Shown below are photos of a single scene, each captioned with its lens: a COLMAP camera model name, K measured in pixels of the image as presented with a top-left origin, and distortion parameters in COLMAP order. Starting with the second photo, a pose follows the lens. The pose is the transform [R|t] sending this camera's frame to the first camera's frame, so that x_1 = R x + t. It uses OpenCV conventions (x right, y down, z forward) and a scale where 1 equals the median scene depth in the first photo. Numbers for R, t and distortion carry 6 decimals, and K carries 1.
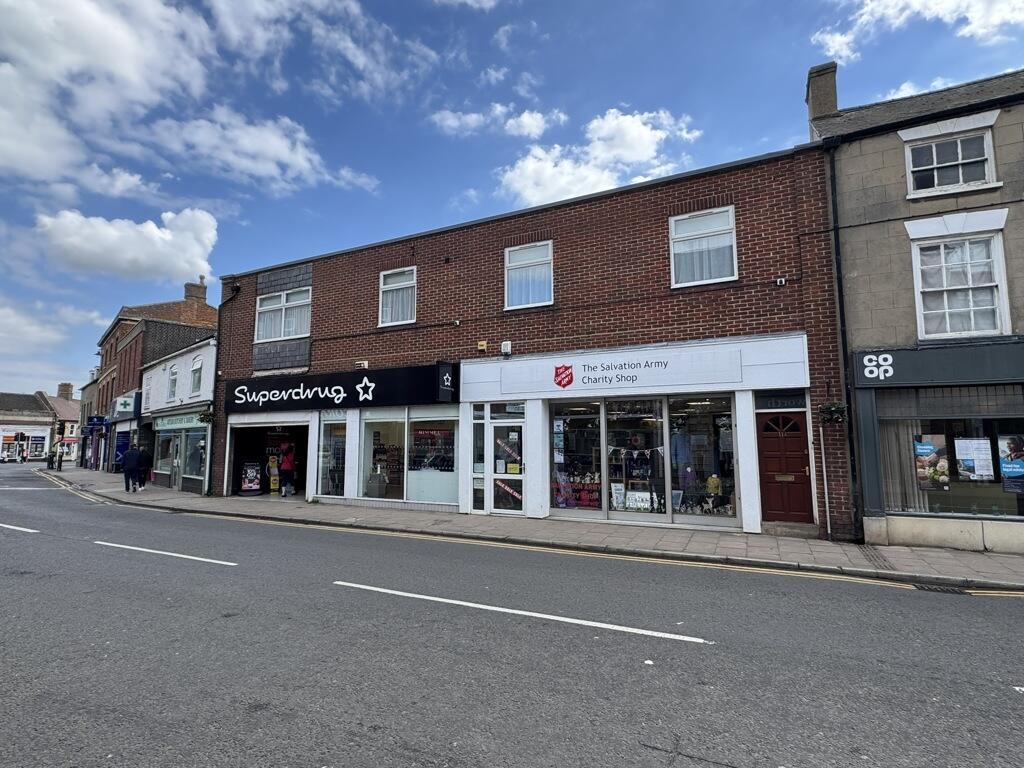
lens RADIAL K [[505.0, 0, 511.1], [0, 505.0, 383.3], [0, 0, 1]] dist [0.001475, -0.000278]
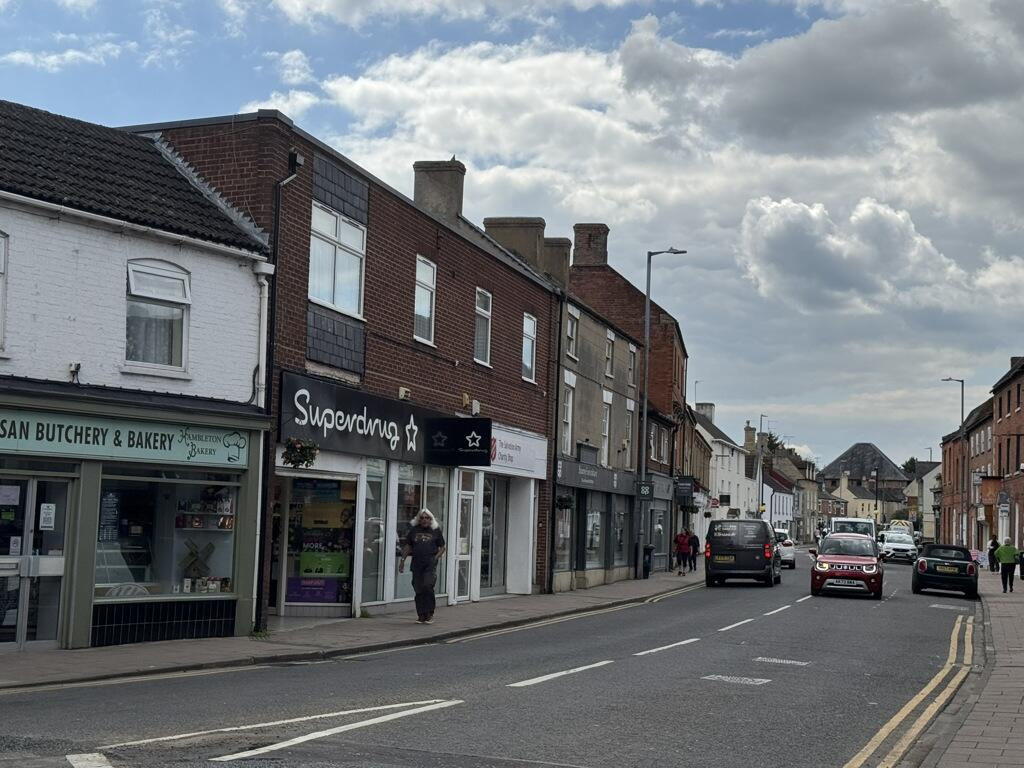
lens RADIAL K [[1653.0, 0, 520.4], [0, 1653.0, 383.5], [0, 0, 1]] dist [0.013720, 0.000000]
pose [[-0.204909, 0.081395, 0.975391, -2.766016], [-0.138463, 0.984104, -0.111210, 0.191085], [-0.968938, -0.157844, -0.190382, 1.478879]]
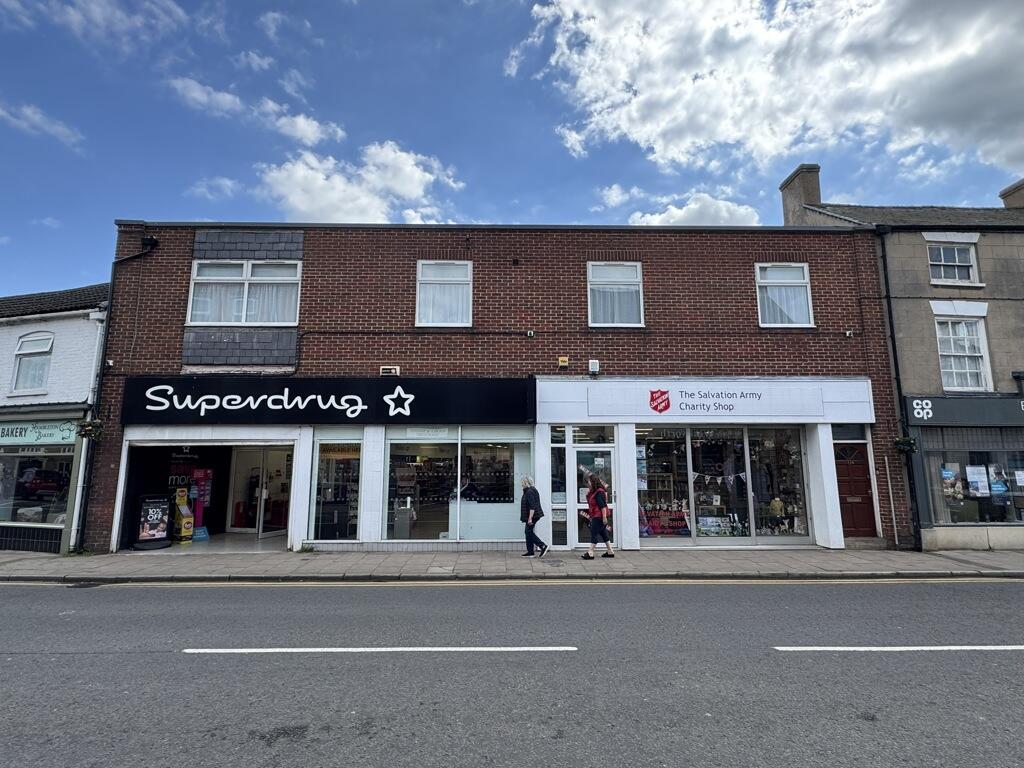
lens RADIAL K [[505.0, 0, 509.0], [0, 505.0, 385.4], [0, 0, 1]] dist [0.001475, -0.000278]
pose [[0.888397, 0.073863, 0.453095, -0.574095], [-0.053681, 0.996915, -0.057261, 0.026149], [-0.455927, 0.026548, 0.889621, 0.245667]]
